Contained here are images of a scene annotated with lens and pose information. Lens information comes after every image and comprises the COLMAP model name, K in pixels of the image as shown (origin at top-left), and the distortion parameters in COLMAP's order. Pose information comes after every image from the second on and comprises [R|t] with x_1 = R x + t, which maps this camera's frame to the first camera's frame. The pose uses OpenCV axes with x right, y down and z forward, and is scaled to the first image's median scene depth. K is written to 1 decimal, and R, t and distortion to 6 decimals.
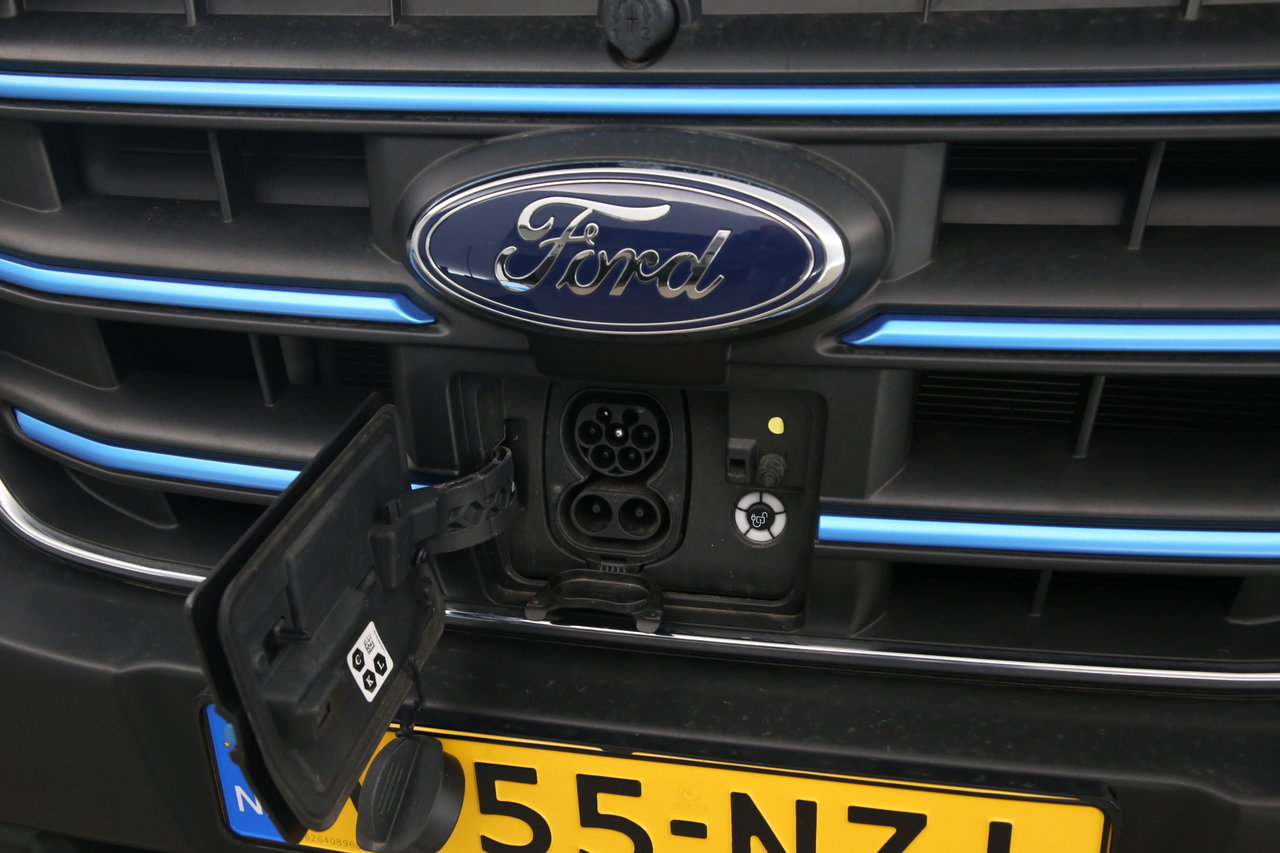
lens RADIAL K [[1330.7, 0, 644.4], [0, 1330.7, 436.0], [0, 0, 1]] dist [0.149875, 0.000000]
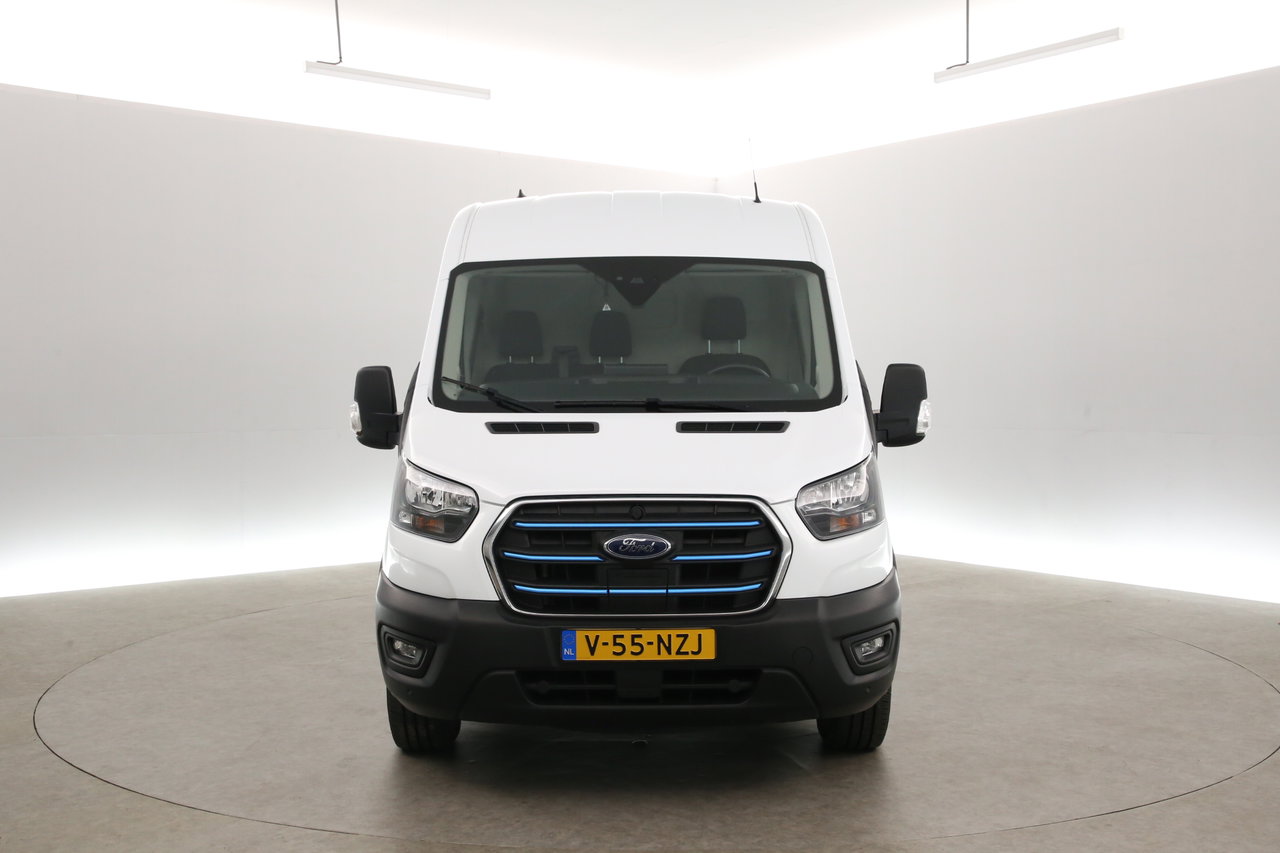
lens RADIAL K [[1347.7, 0, 637.8], [0, 1347.7, 419.3], [0, 0, 1]] dist [0.154508, 0.000000]
pose [[0.979175, -0.001214, 0.203014, -1.310711], [0.064353, 0.950270, -0.304706, 1.239778], [-0.192549, 0.311425, 0.930559, -5.180085]]
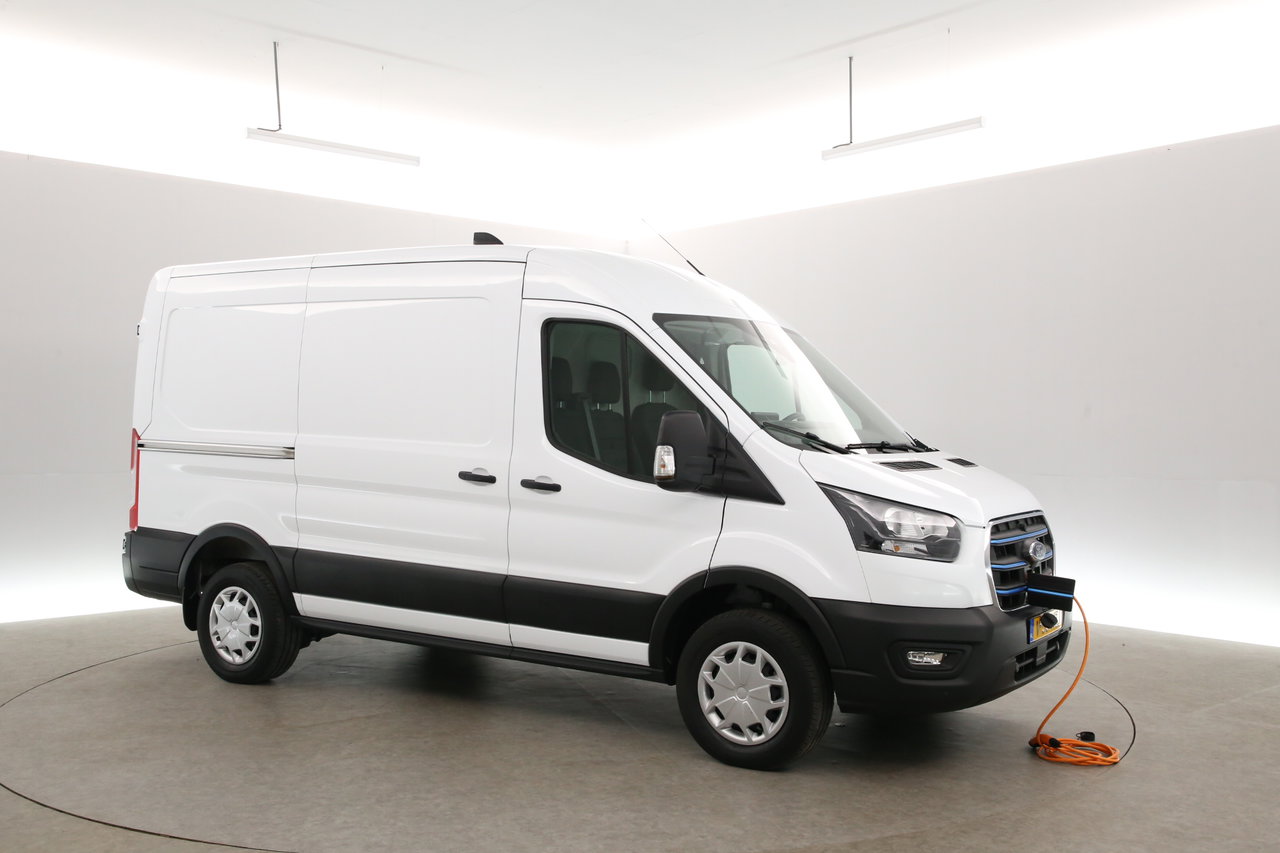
lens RADIAL K [[1330.7, 0, 633.7], [0, 1330.7, 439.8], [0, 0, 1]] dist [0.149875, 0.000000]
pose [[0.964340, 0.008600, 0.264527, -1.312229], [0.080760, 0.942244, -0.325045, 1.242321], [-0.252045, 0.334817, 0.907949, -5.185071]]
